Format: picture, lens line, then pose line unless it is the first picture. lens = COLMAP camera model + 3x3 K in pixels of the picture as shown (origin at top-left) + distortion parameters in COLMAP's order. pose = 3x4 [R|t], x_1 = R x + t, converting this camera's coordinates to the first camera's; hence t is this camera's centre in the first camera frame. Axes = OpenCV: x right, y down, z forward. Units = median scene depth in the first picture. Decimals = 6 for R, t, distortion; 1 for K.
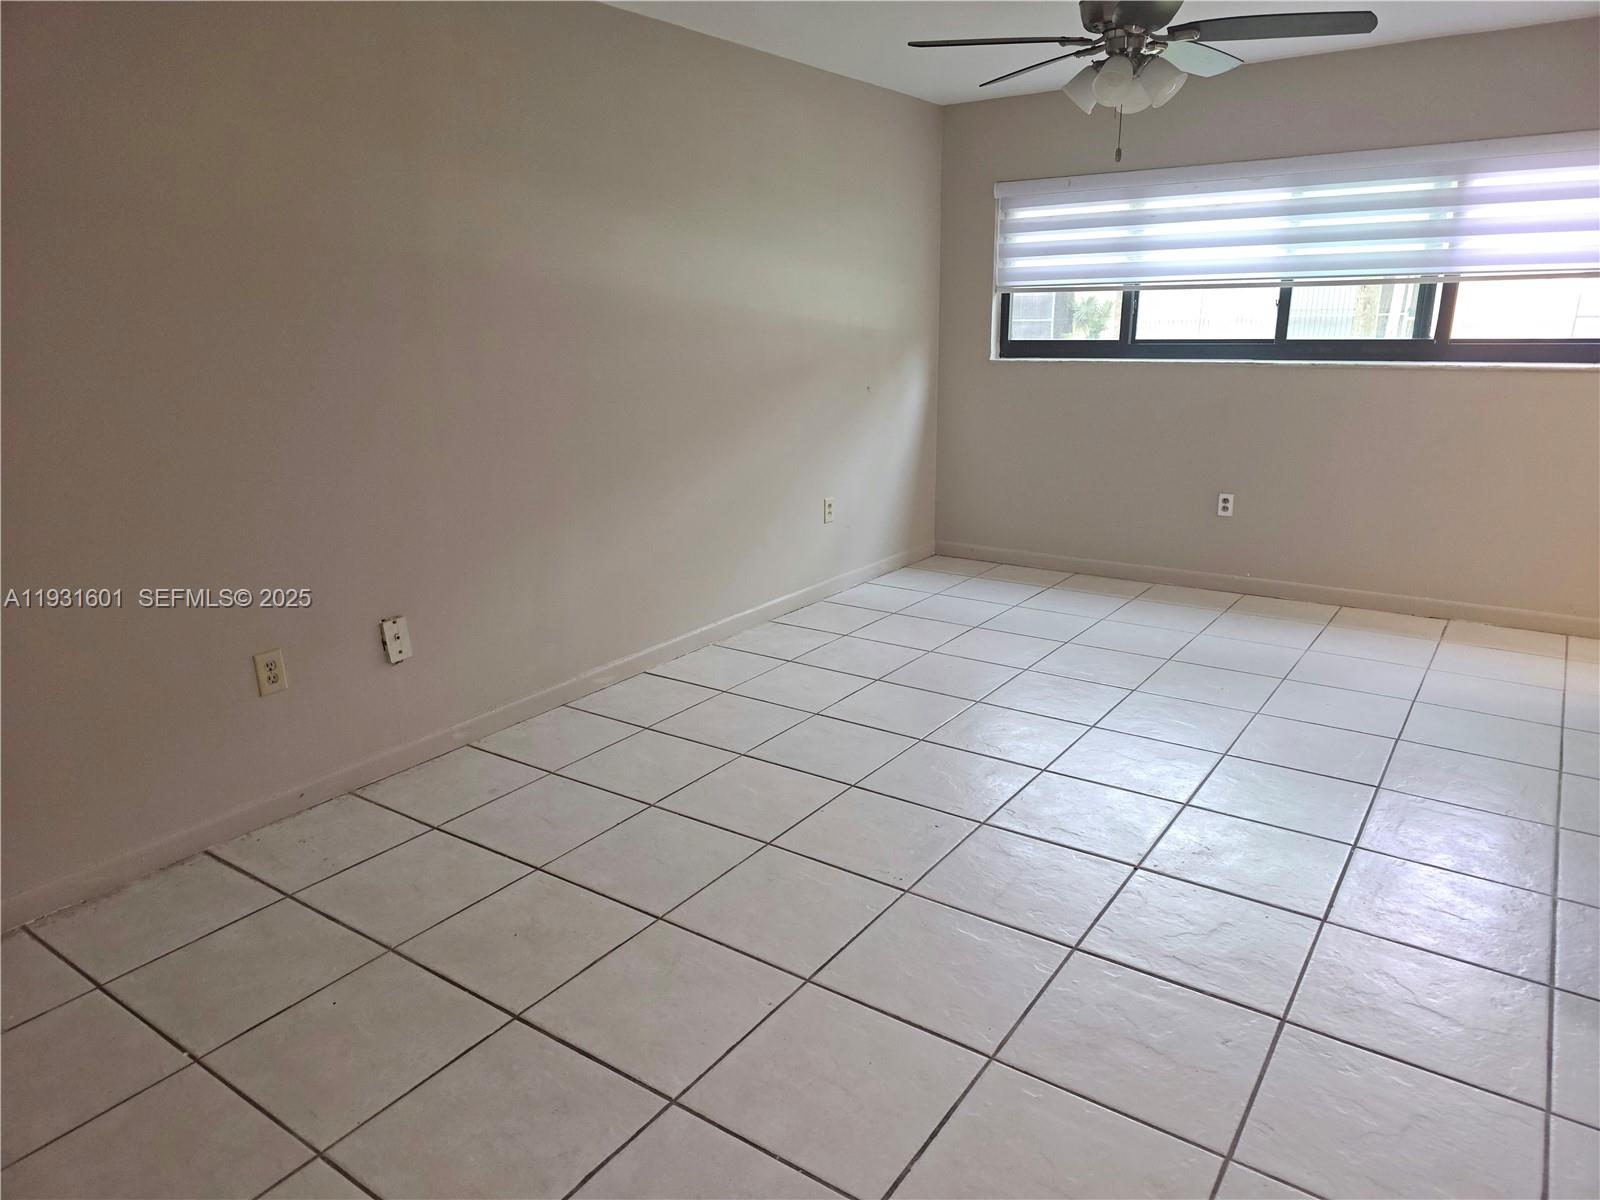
lens RADIAL K [[1071.5, 0, 800.0], [0, 1071.5, 600.0], [0, 0, 1]] dist [0.090461, -0.002185]
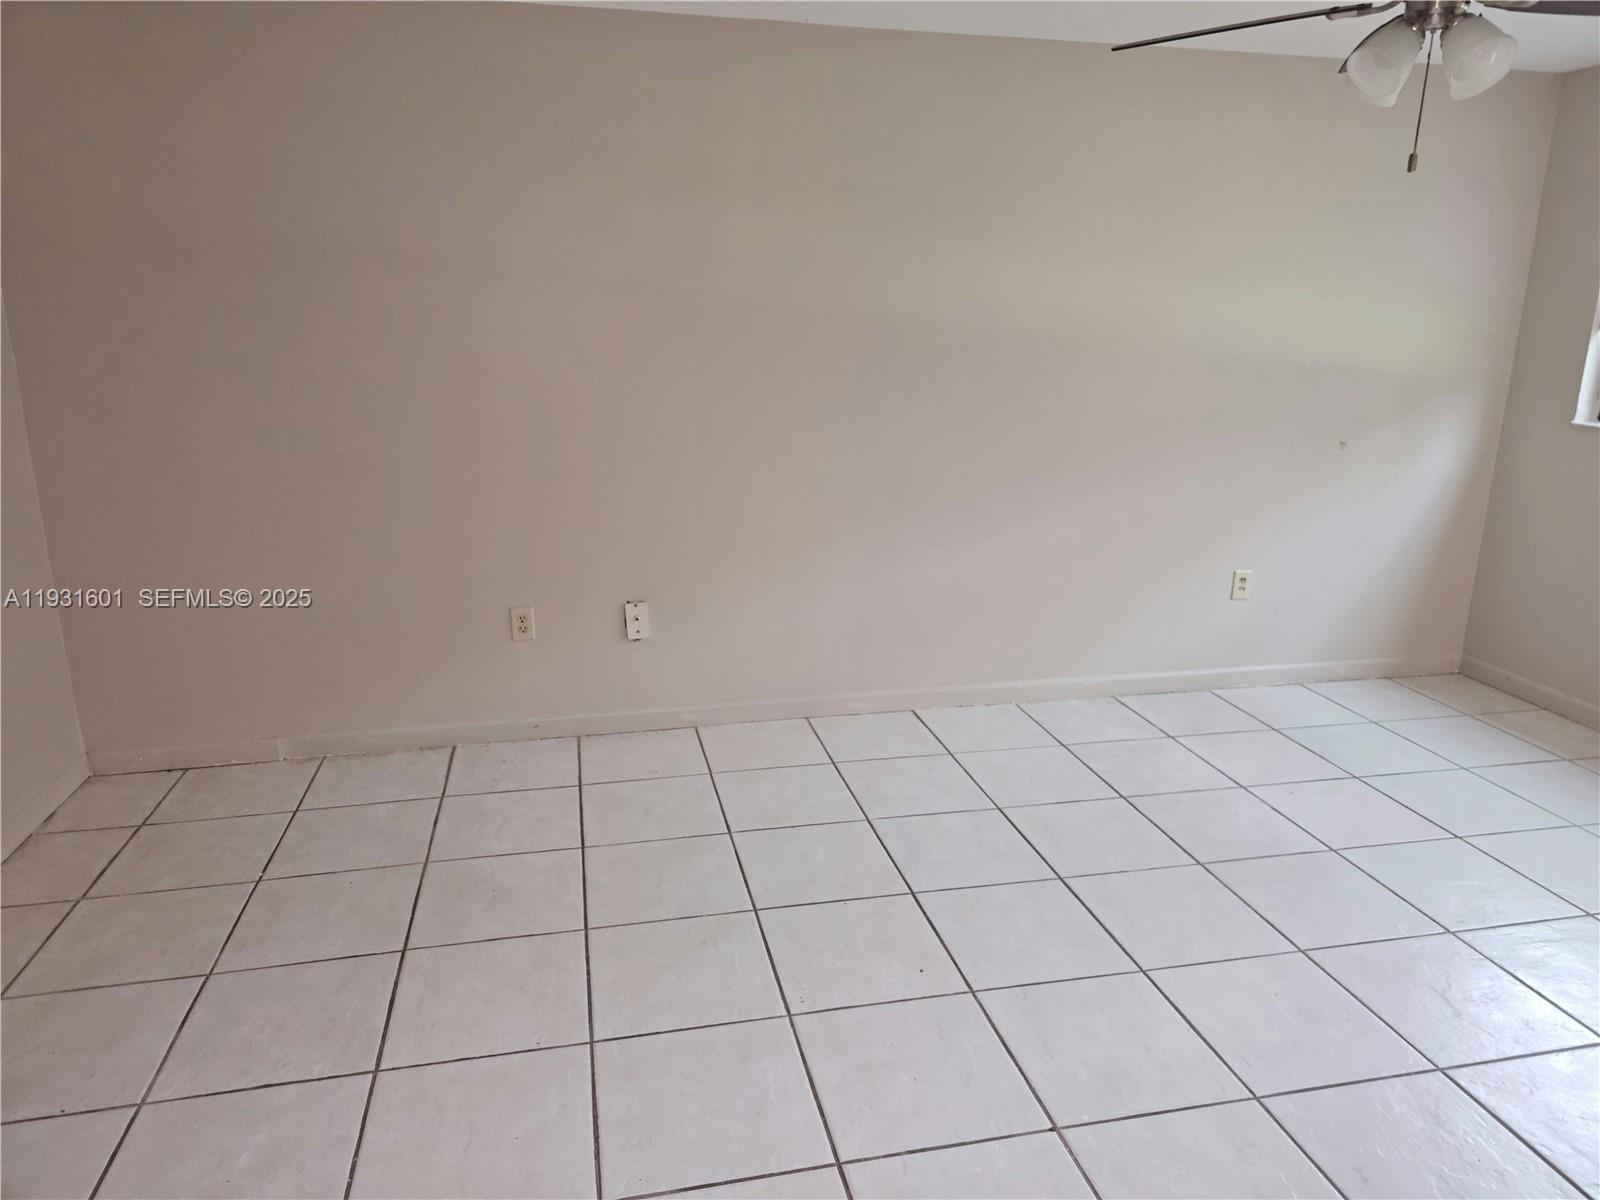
lens RADIAL K [[1071.5, 0, 800.0], [0, 1071.5, 600.0], [0, 0, 1]] dist [0.090461, -0.002185]
pose [[0.737572, 0.198153, -0.645541, 0.406912], [-0.198500, 0.977363, 0.073209, -0.085522], [0.645435, 0.074143, 0.760208, 0.197386]]
